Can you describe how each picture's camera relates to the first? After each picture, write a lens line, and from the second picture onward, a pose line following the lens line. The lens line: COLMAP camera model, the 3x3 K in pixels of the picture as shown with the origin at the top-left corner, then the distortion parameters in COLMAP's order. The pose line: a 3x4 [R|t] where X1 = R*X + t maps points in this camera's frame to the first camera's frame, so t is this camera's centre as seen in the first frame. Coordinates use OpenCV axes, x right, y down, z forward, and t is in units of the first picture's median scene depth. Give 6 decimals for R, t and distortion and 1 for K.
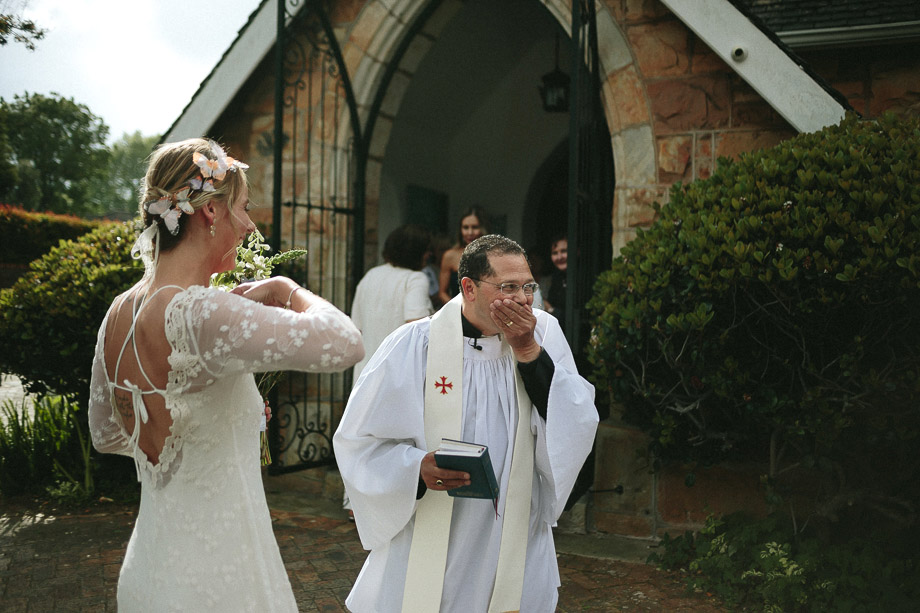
lens RADIAL K [[944.6, 0, 458.5], [0, 944.6, 308.3], [0, 0, 1]] dist [-0.048273, 0.000000]
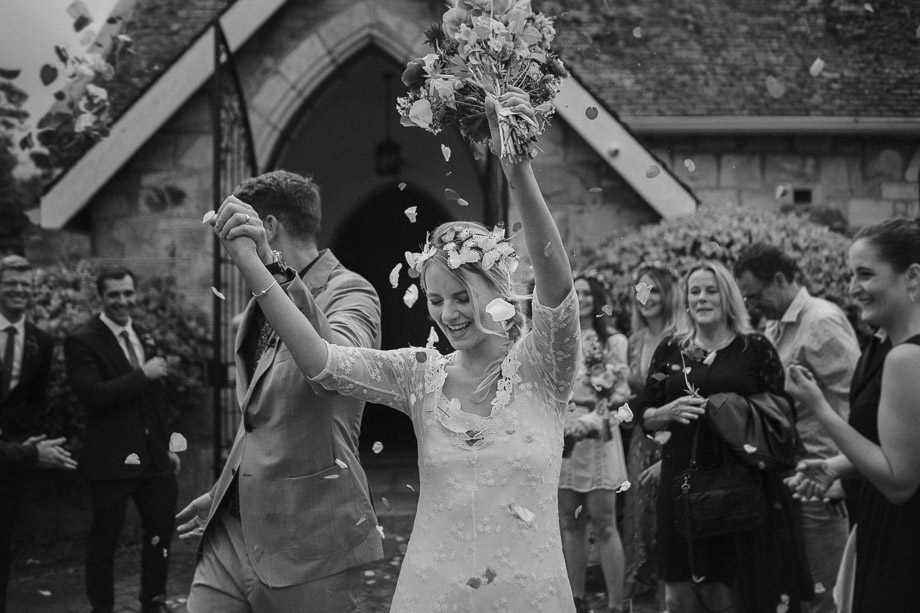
lens RADIAL K [[944.6, 0, 459.8], [0, 944.6, 305.6], [0, 0, 1]] dist [-0.048273, 0.000000]
pose [[0.902186, -0.018112, 0.430968, -0.437252], [0.032565, 0.999127, -0.026183, -0.025301], [-0.430117, 0.037657, 0.901987, -0.086235]]
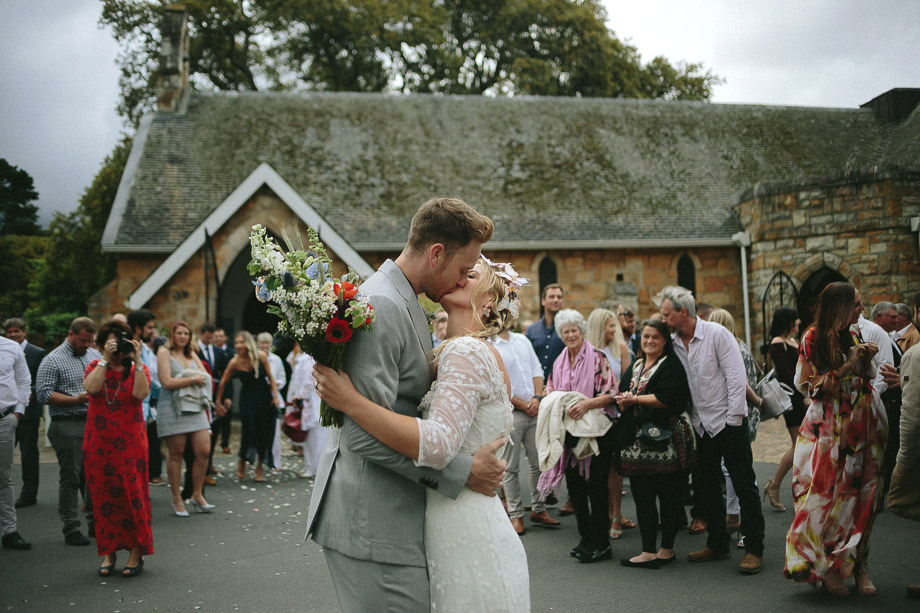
lens RADIAL K [[944.6, 0, 460.0], [0, 944.6, 302.2], [0, 0, 1]] dist [-0.048273, 0.000000]
pose [[0.842430, -0.020902, 0.538400, -1.126976], [0.049026, 0.998076, -0.037964, -0.033814], [-0.536570, 0.058378, 0.841834, -1.830053]]
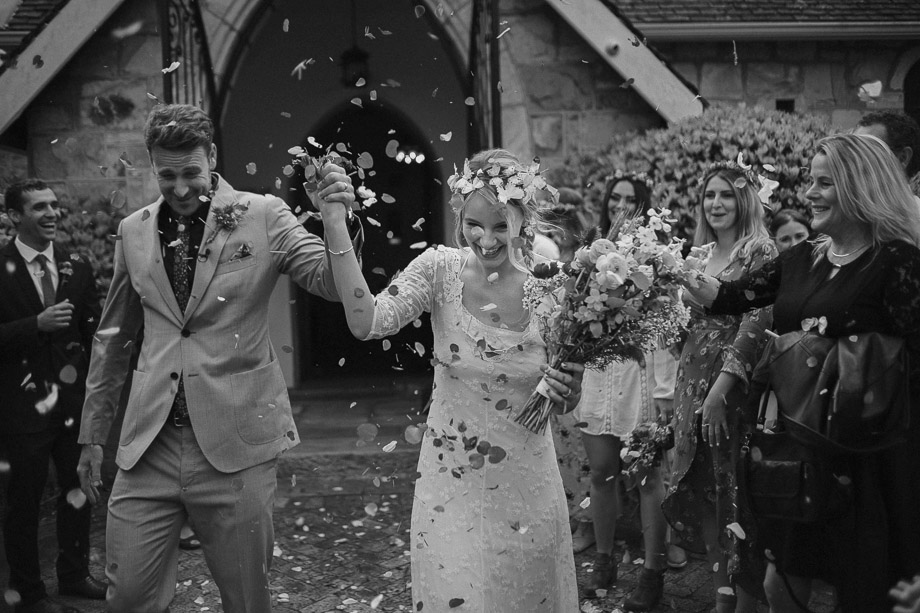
lens RADIAL K [[944.6, 0, 461.4], [0, 944.6, 302.8], [0, 0, 1]] dist [-0.048273, 0.000000]
pose [[0.883045, -0.071484, 0.463812, -0.413067], [0.052621, 0.997180, 0.053503, -0.022637], [-0.466329, -0.022839, 0.884316, 0.025569]]
